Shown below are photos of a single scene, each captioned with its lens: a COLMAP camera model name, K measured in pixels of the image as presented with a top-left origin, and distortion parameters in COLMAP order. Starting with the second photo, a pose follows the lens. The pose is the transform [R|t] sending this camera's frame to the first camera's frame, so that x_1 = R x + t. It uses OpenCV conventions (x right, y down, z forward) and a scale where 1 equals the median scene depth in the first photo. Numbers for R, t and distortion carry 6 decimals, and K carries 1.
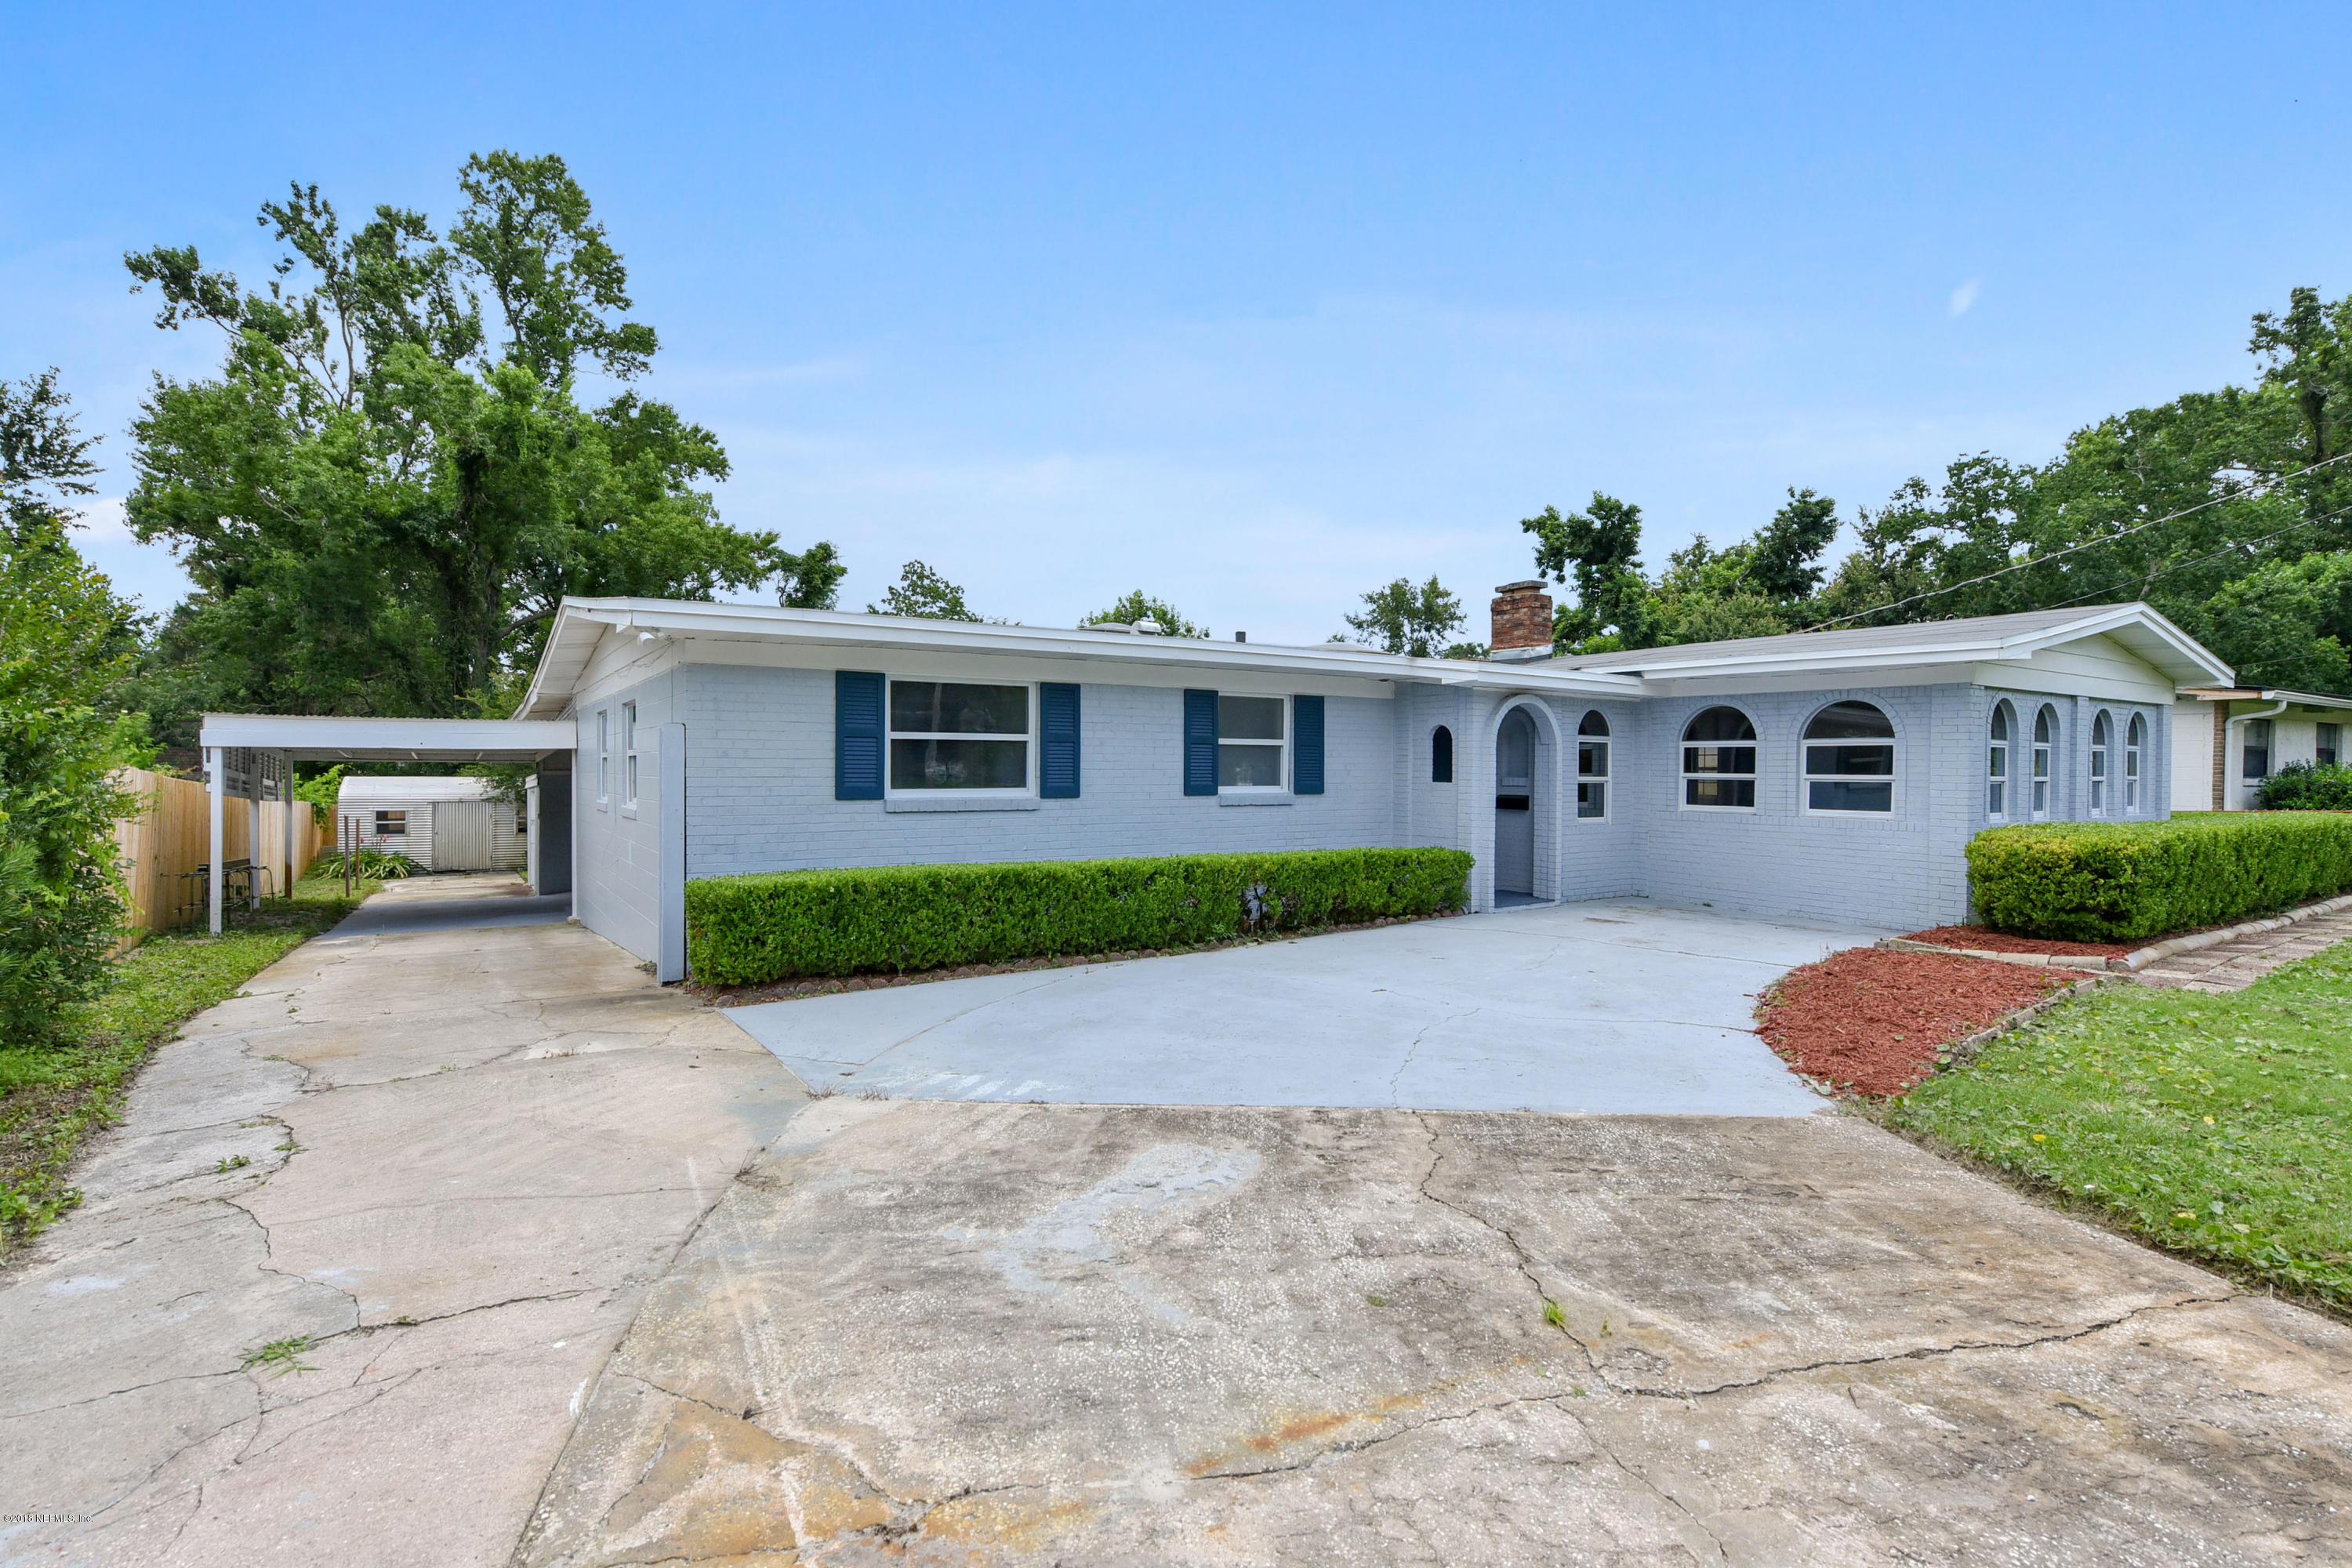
lens RADIAL K [[1085.2, 0, 1175.1], [0, 1085.2, 792.9], [0, 0, 1]] dist [0.002193, -0.002325]
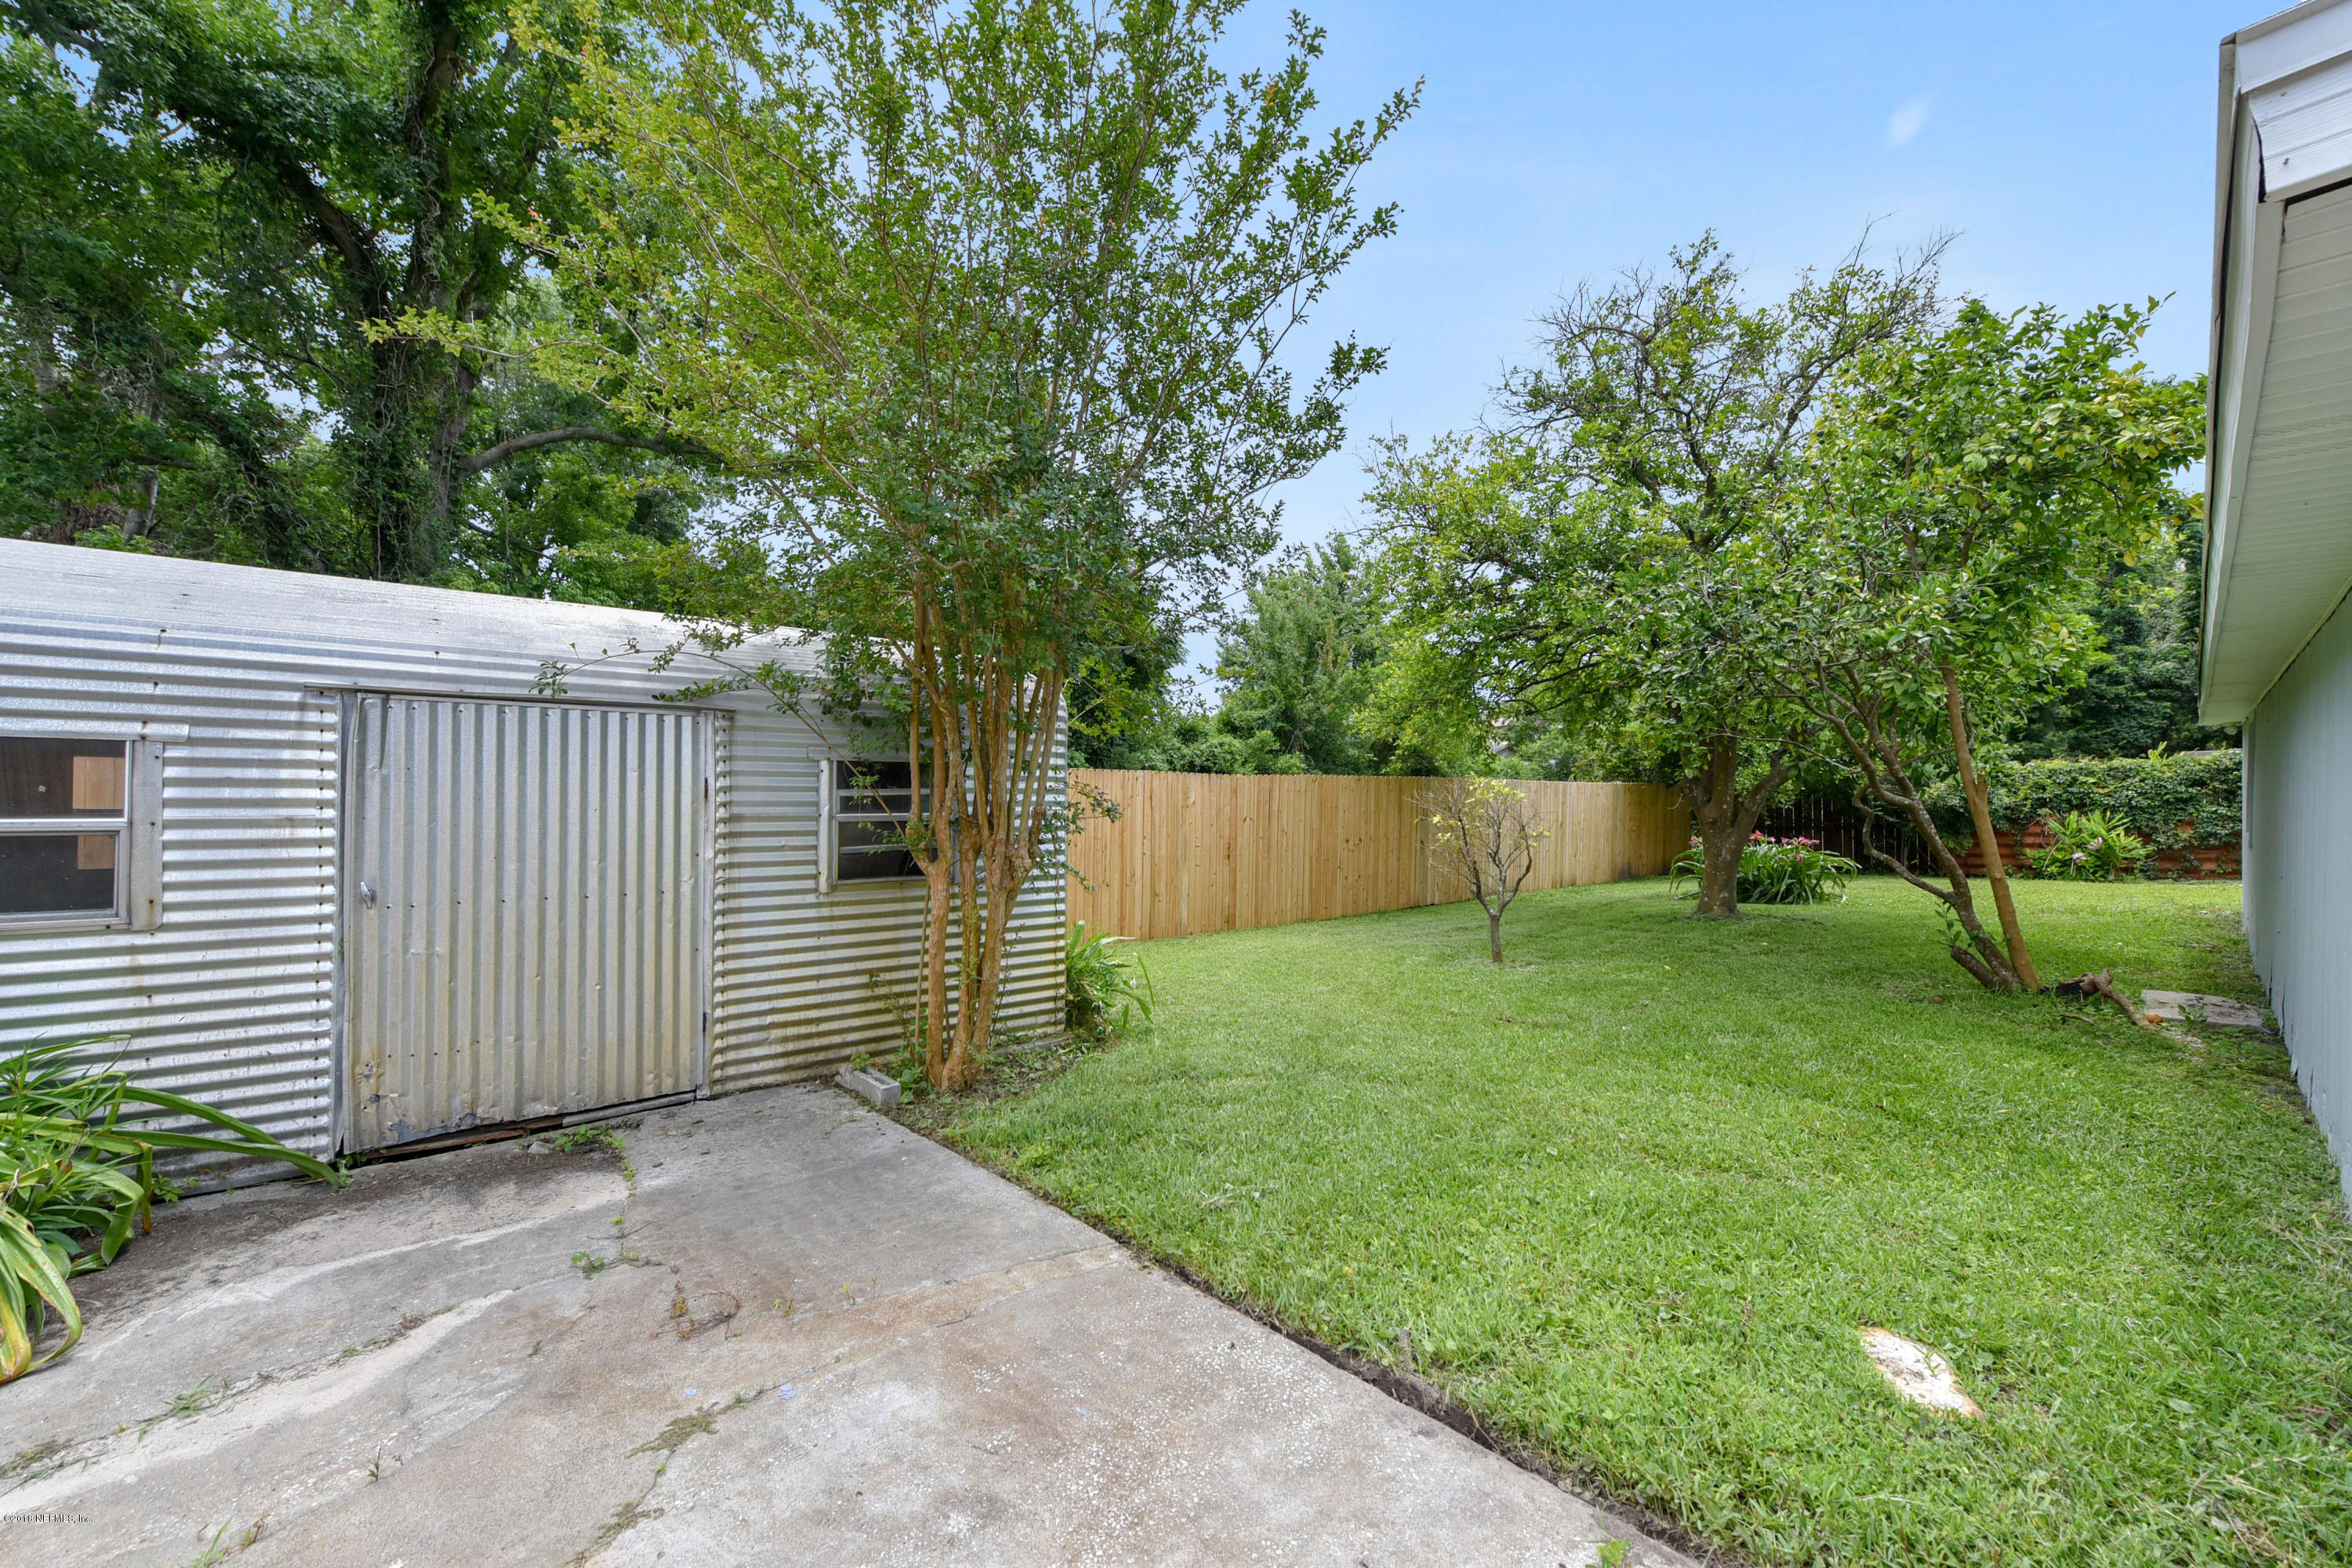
lens RADIAL K [[940.8, 0, 1197.8], [0, 940.8, 790.4], [0, 0, 1]] dist [0.000871, -0.000004]
pose [[0.988372, 0.001358, 0.152047, -0.589260], [0.001098, 0.999870, -0.016070, 0.024352], [-0.152049, 0.016051, 0.988243, 0.857180]]
